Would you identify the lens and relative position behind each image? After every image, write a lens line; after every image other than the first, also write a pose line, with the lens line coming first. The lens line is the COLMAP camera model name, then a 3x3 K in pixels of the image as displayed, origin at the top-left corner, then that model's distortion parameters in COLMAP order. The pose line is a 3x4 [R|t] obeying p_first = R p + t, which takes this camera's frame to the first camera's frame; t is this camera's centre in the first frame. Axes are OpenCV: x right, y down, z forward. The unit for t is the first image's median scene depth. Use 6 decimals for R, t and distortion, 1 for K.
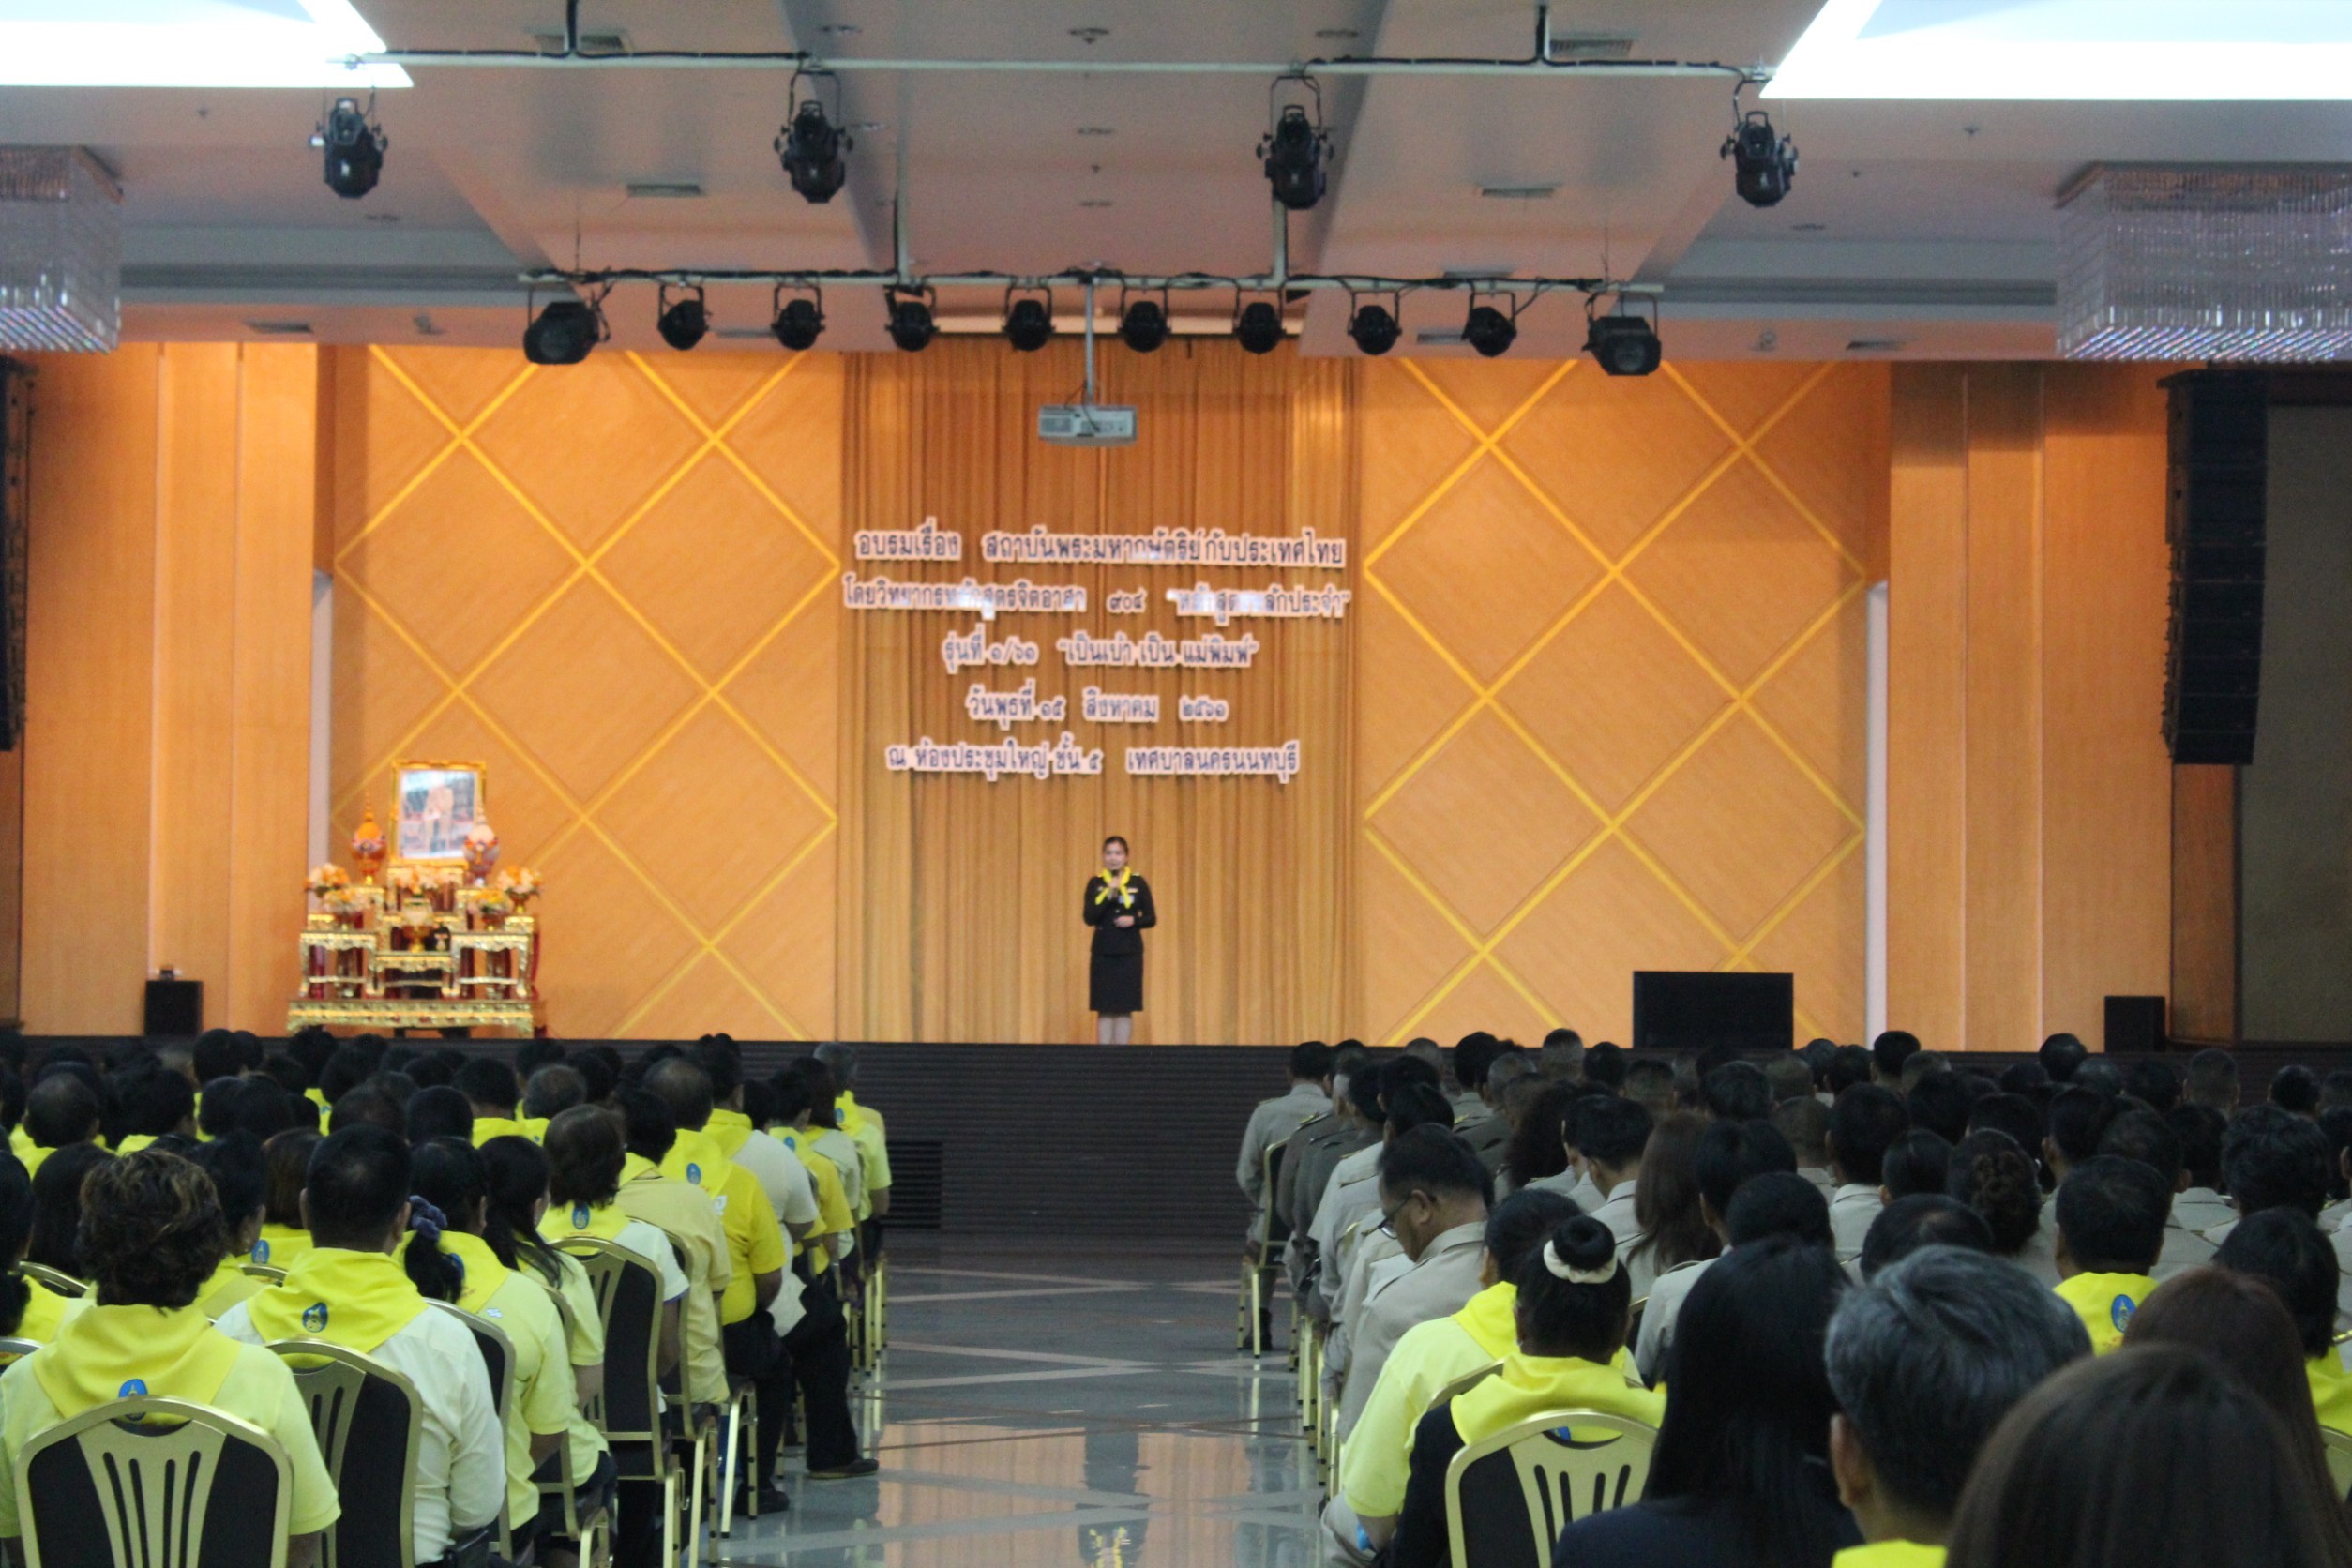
lens RADIAL K [[4375.3, 0, 1176.0], [0, 4375.3, 784.0], [0, 0, 1]] dist [-0.006308, 0.141374]
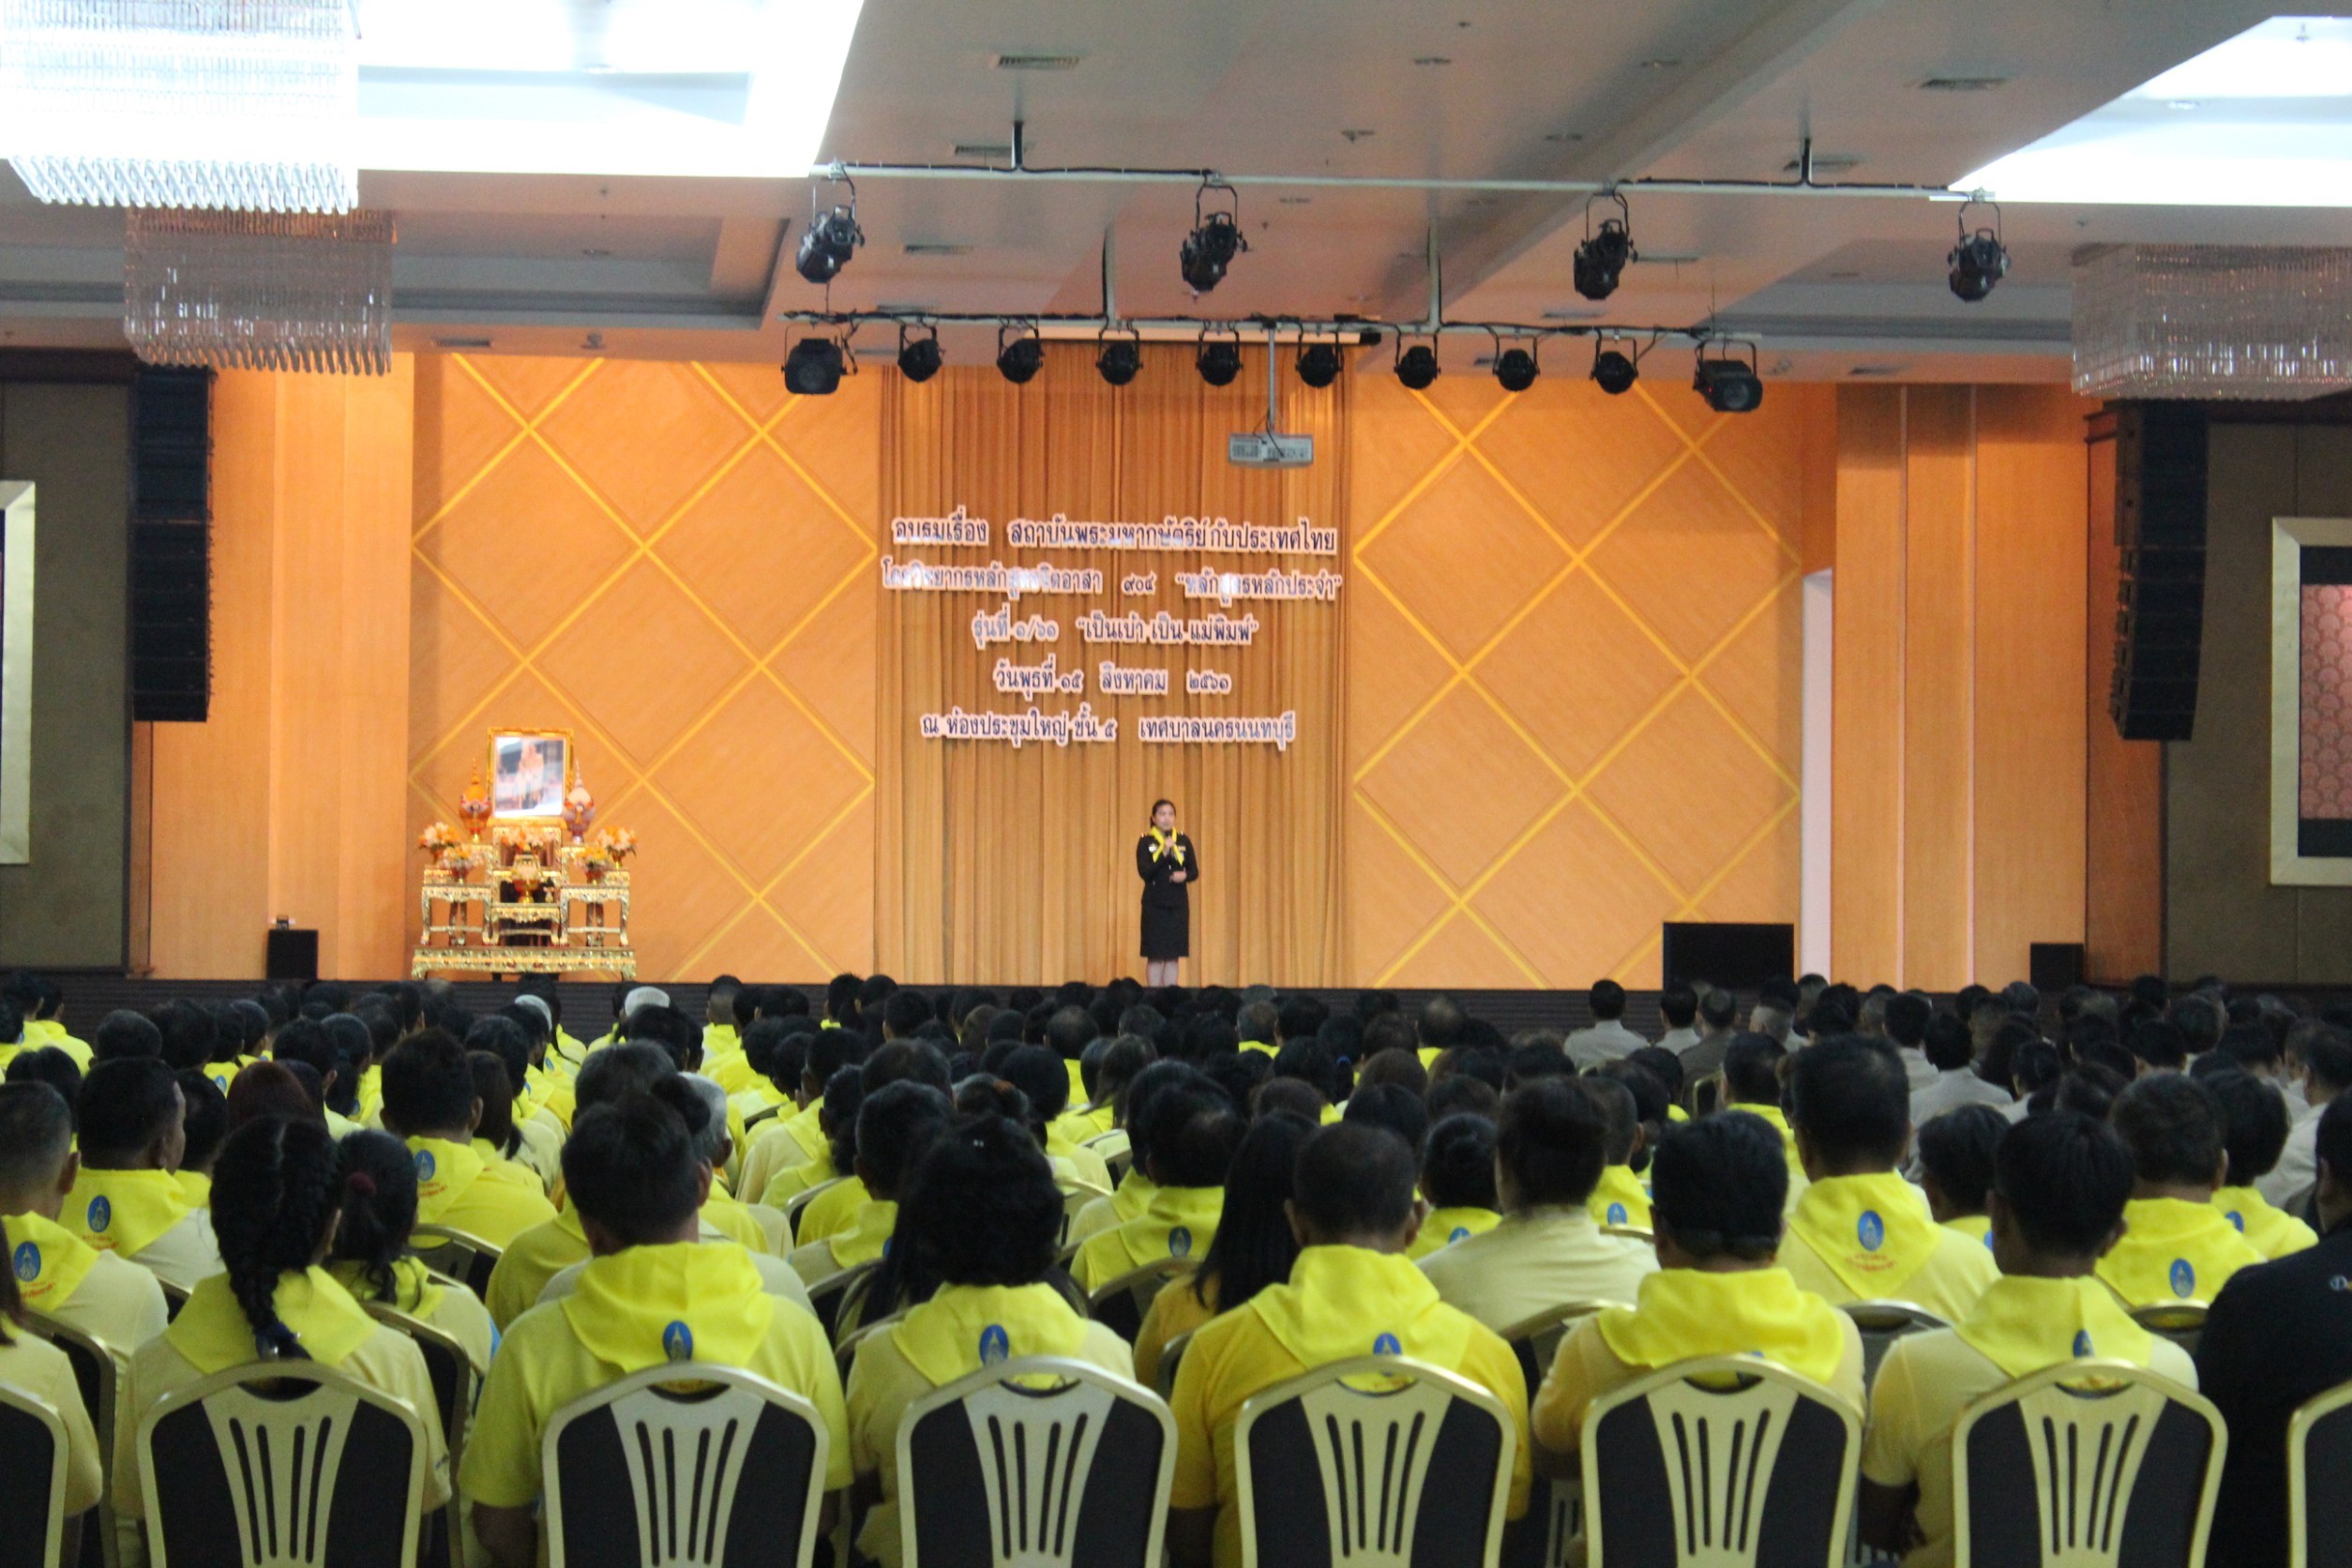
lens RADIAL K [[4375.3, 0, 1176.0], [0, 4375.3, 784.0], [0, 0, 1]] dist [-0.006308, 0.141374]
pose [[0.997283, 0.002458, 0.073630, -0.082918], [-0.003394, 0.999915, 0.012598, -0.005442], [-0.073593, -0.012814, 0.997206, -0.096138]]
